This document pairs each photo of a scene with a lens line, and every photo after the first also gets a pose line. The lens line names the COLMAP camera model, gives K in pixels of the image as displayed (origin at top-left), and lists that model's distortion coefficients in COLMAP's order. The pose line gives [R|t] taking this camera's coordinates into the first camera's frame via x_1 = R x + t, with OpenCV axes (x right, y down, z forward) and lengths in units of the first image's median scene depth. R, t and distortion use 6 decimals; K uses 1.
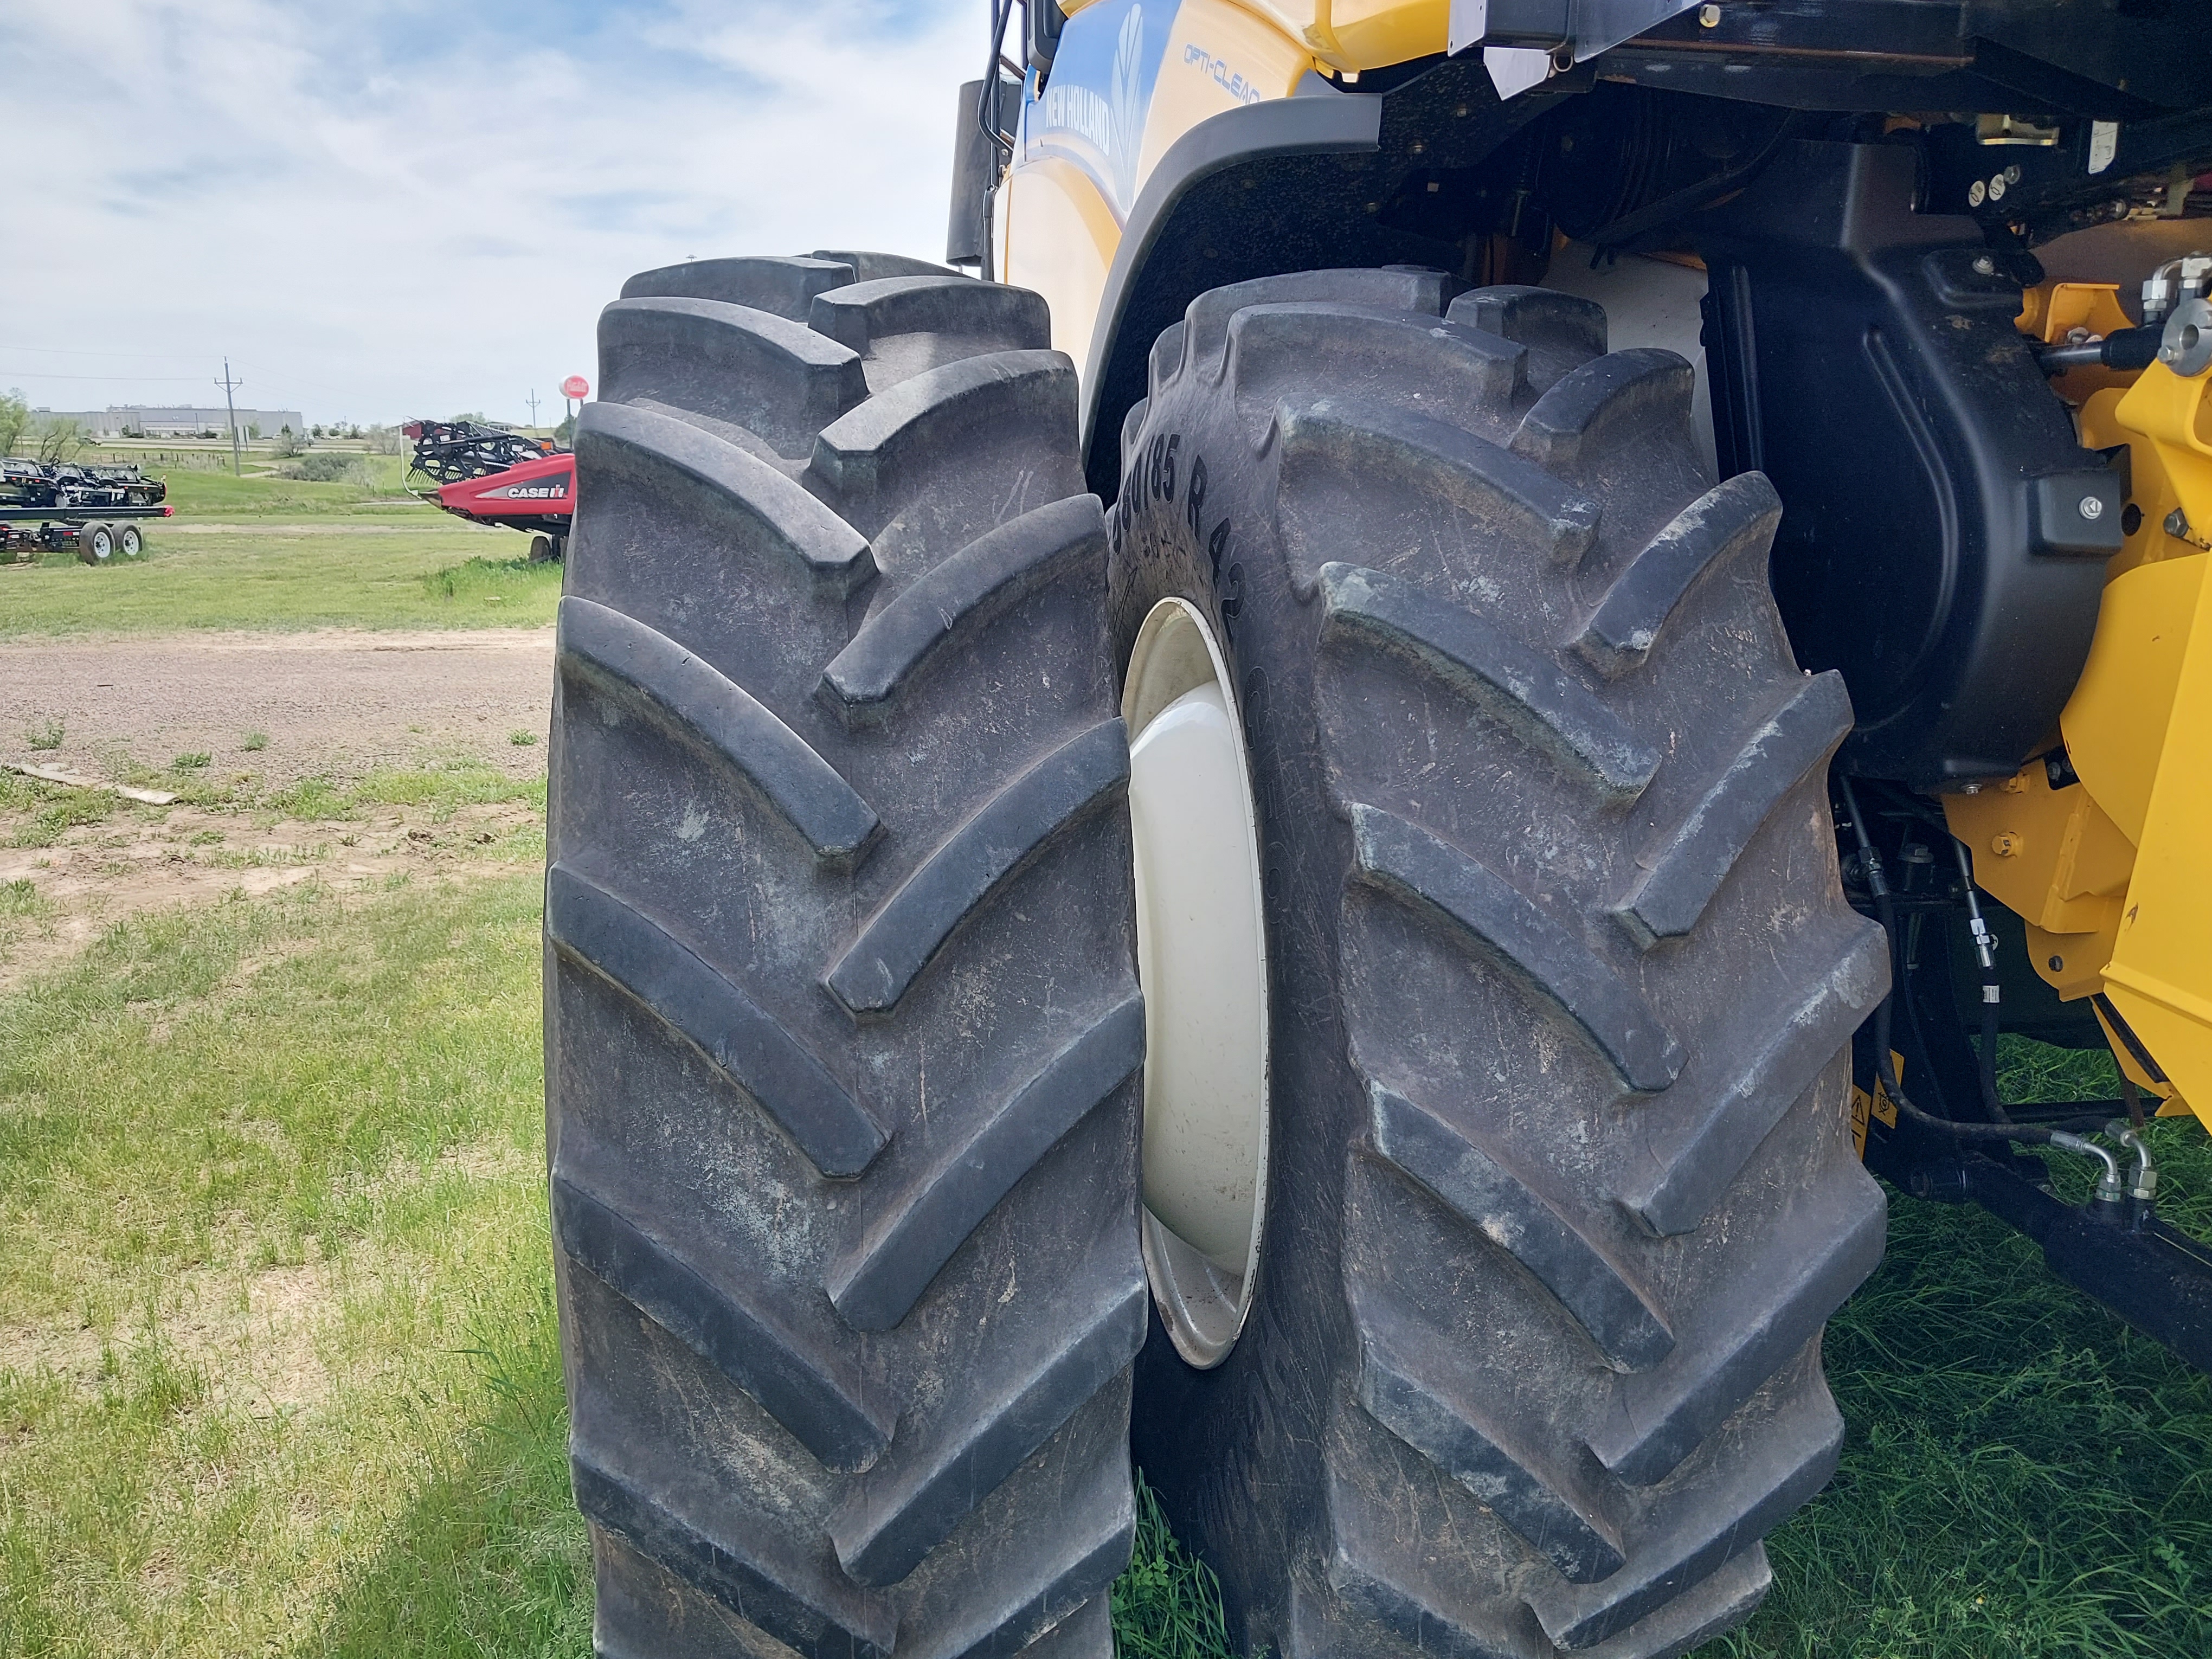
lens RADIAL K [[1787.9, 0, 1106.0], [0, 1787.9, 829.5], [0, 0, 1]] dist [0.008419, 0.005314]
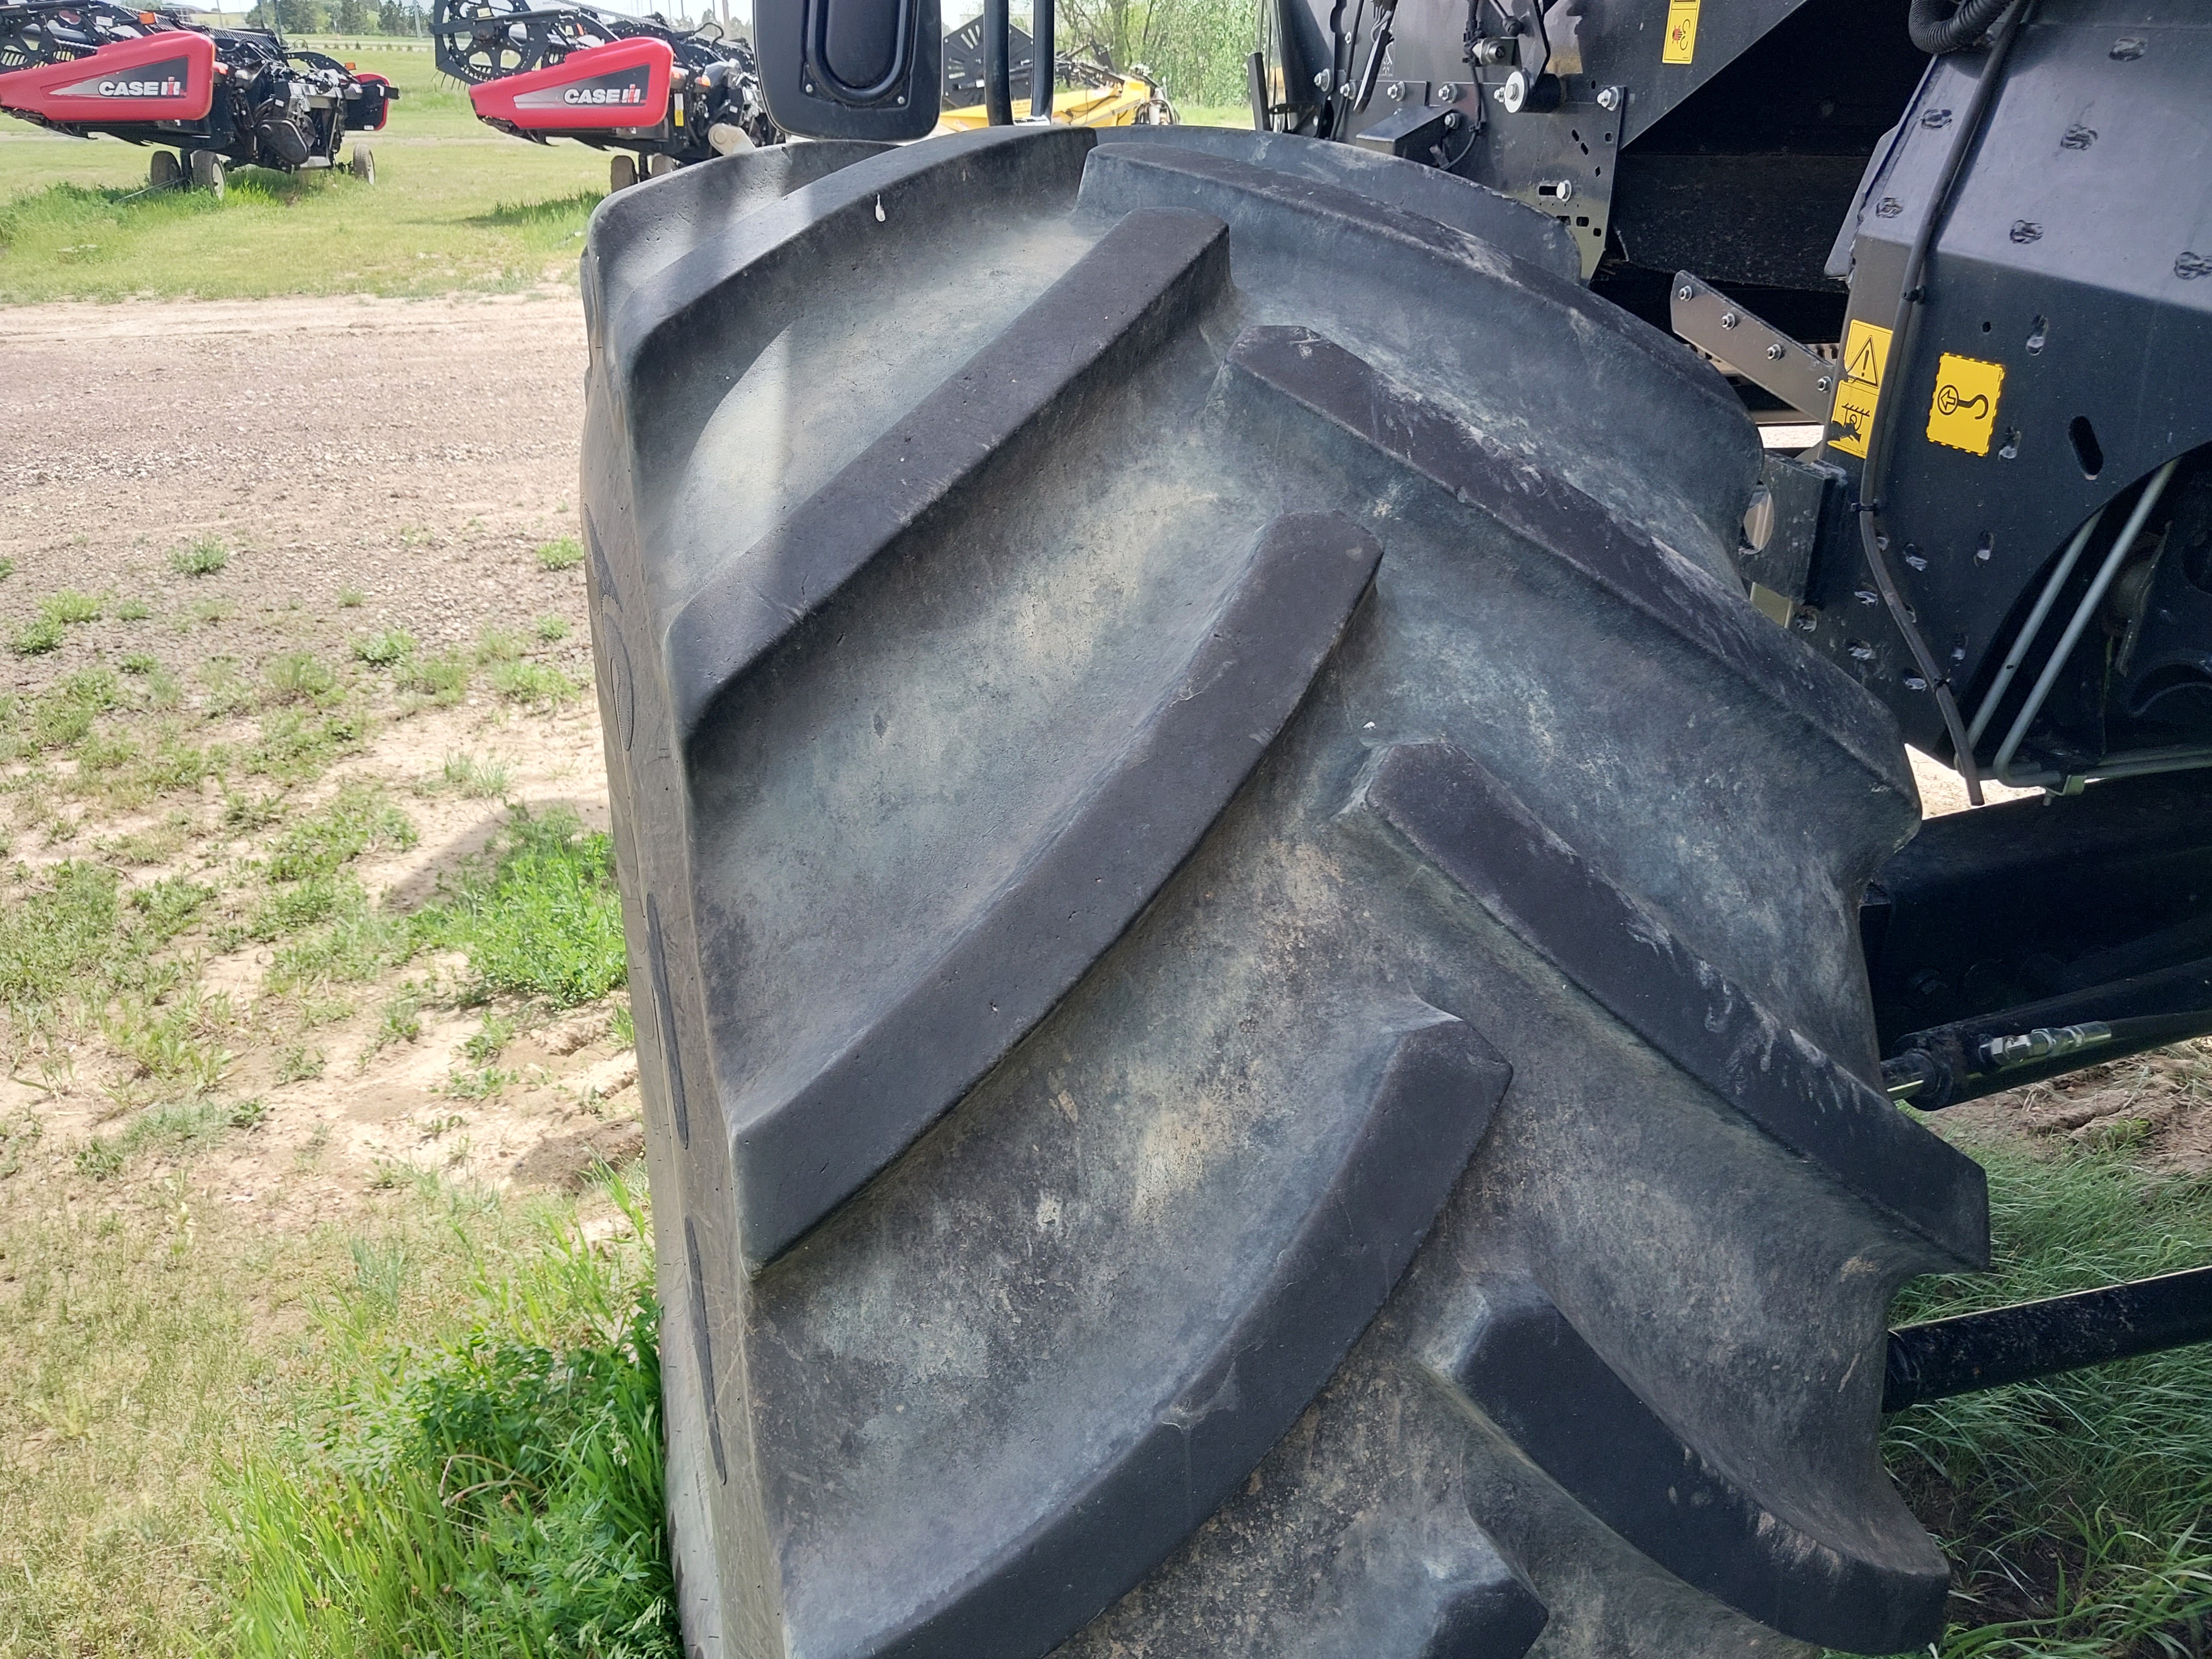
lens RADIAL K [[1741.7, 0, 1106.0], [0, 1741.7, 829.5], [0, 0, 1]] dist [0.006237, -0.005719]
pose [[0.992631, -0.035149, 0.115963, -0.292876], [0.010293, 0.978004, 0.208334, -0.444410], [-0.120735, -0.205605, 0.971159, 2.407251]]
